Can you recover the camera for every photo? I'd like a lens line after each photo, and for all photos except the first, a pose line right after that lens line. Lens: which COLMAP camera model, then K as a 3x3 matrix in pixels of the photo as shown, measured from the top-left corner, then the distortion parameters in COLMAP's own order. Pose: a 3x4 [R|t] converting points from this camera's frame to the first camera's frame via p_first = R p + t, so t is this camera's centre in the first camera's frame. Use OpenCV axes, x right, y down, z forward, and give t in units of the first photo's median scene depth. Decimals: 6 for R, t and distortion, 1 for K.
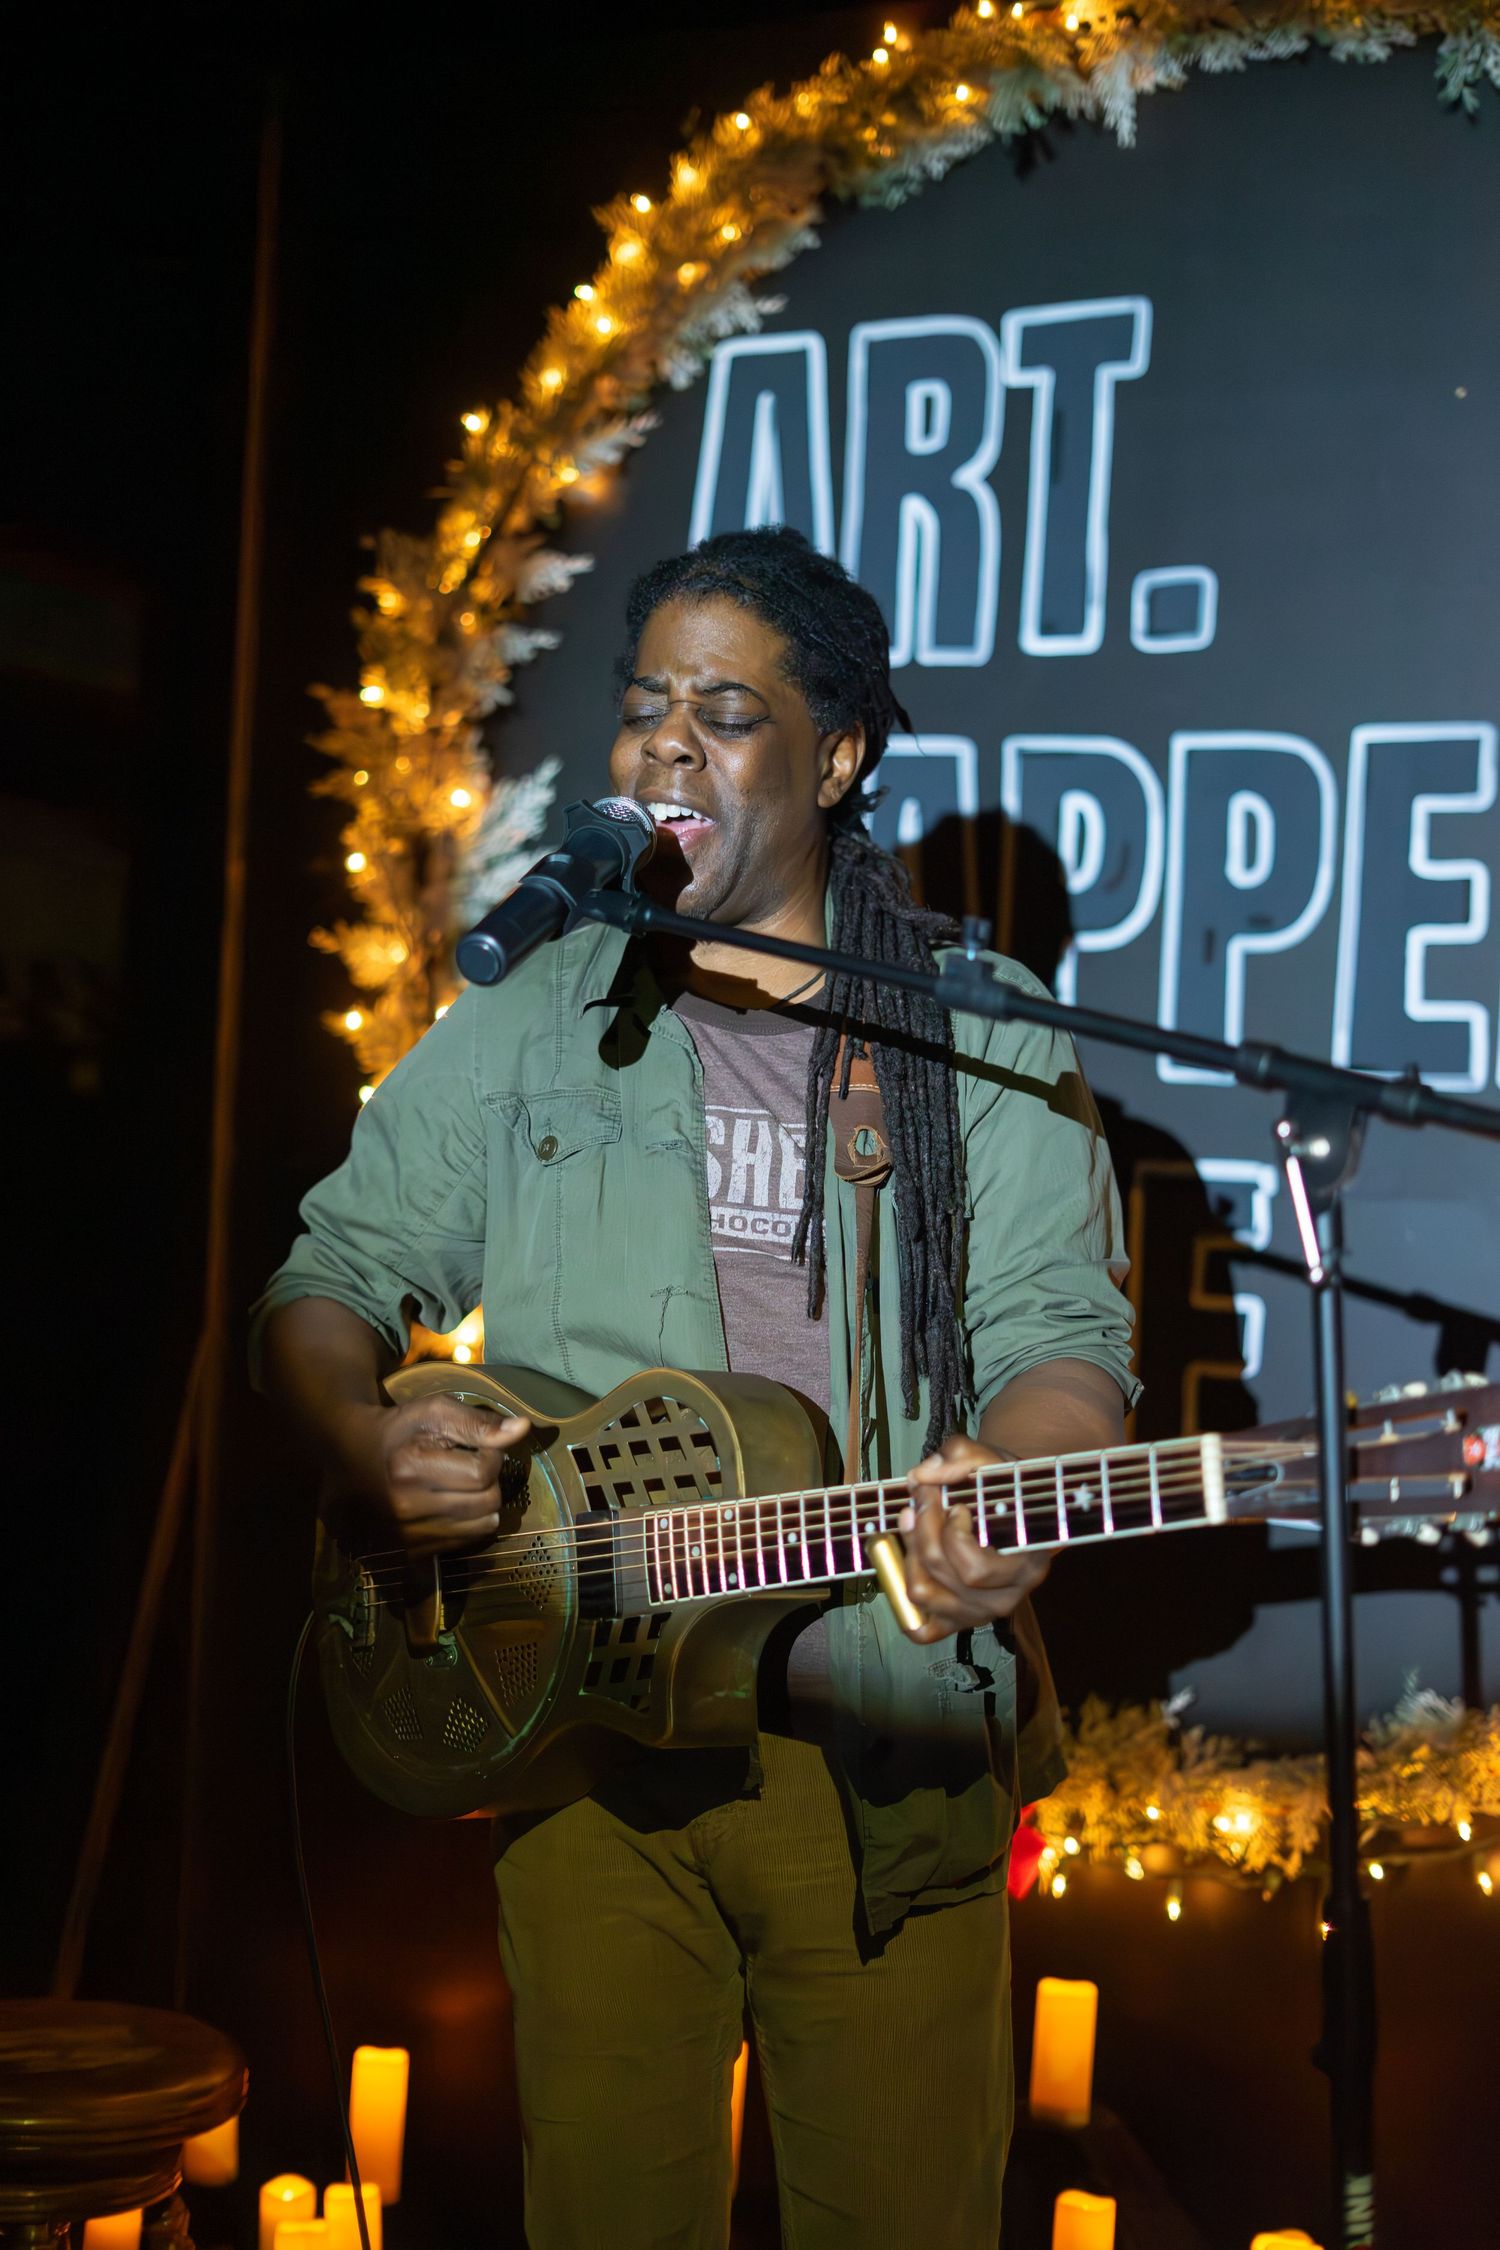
lens RADIAL K [[3200.6, 0, 748.9], [0, 3200.6, 1141.4], [0, 0, 1]] dist [-0.049882, 0.000000]
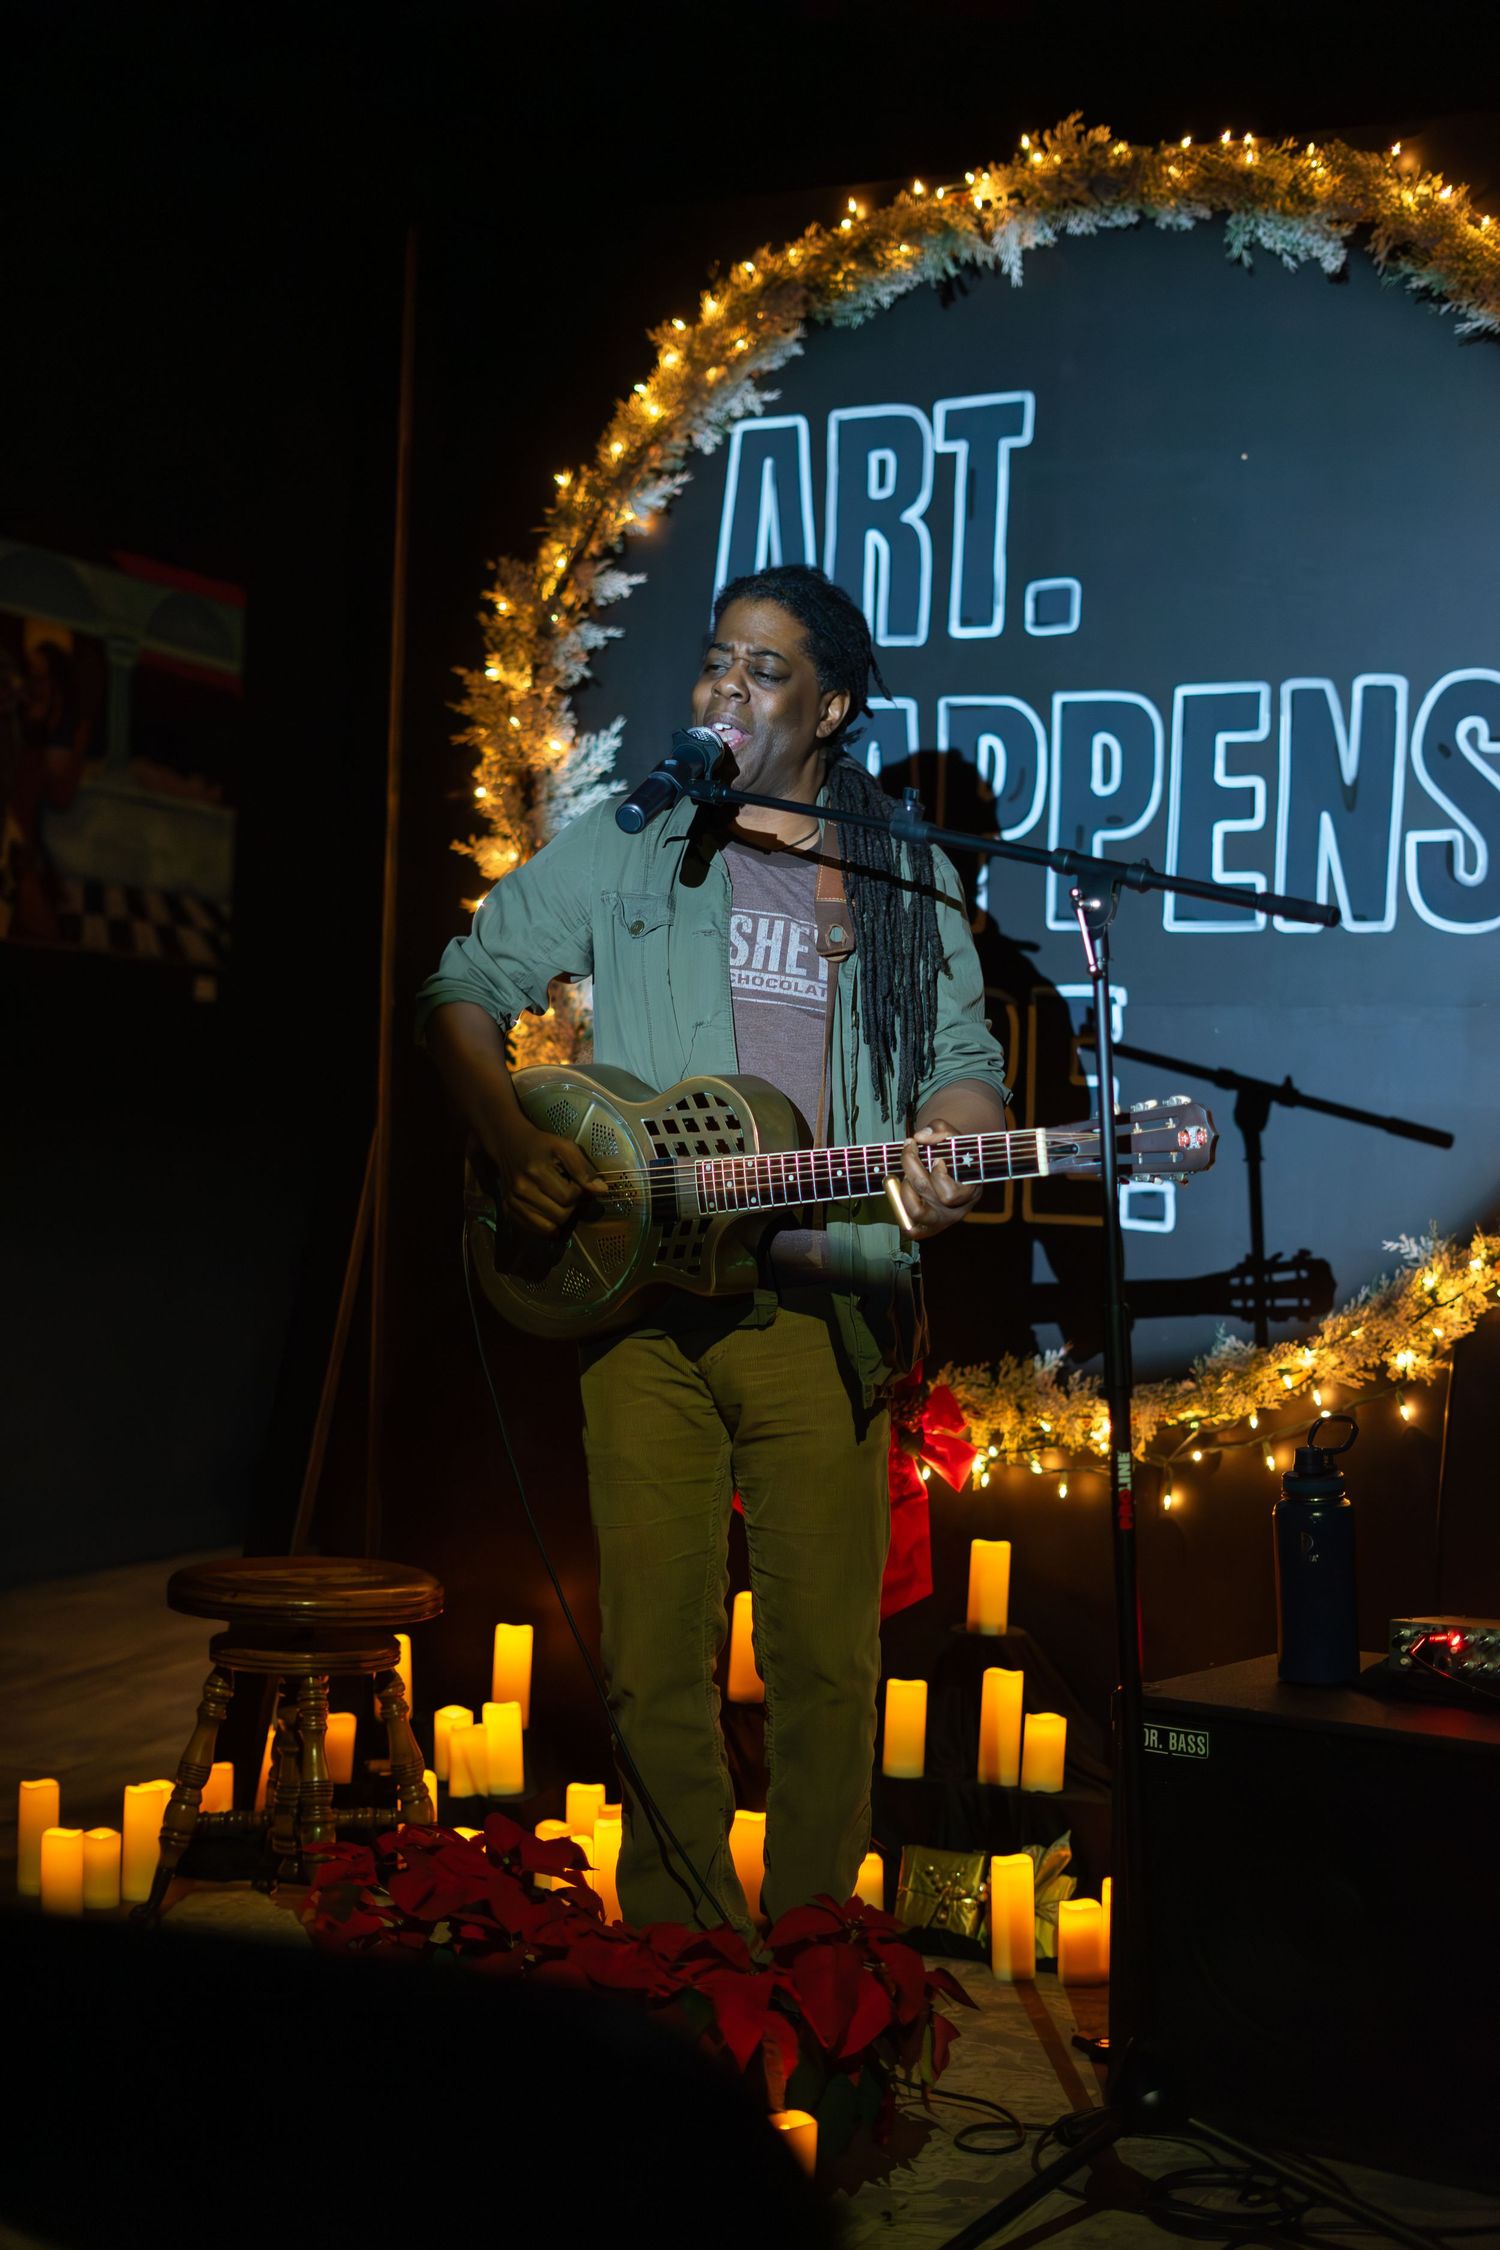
lens RADIAL K [[3200.6, 0, 750.6], [0, 3200.6, 1109.1], [0, 0, 1]] dist [-0.049882, 0.000000]
pose [[0.999881, -0.013479, 0.007457, -0.017954], [0.013512, 0.999899, -0.004457, 0.065336], [-0.007396, 0.004557, 0.999962, -0.443230]]
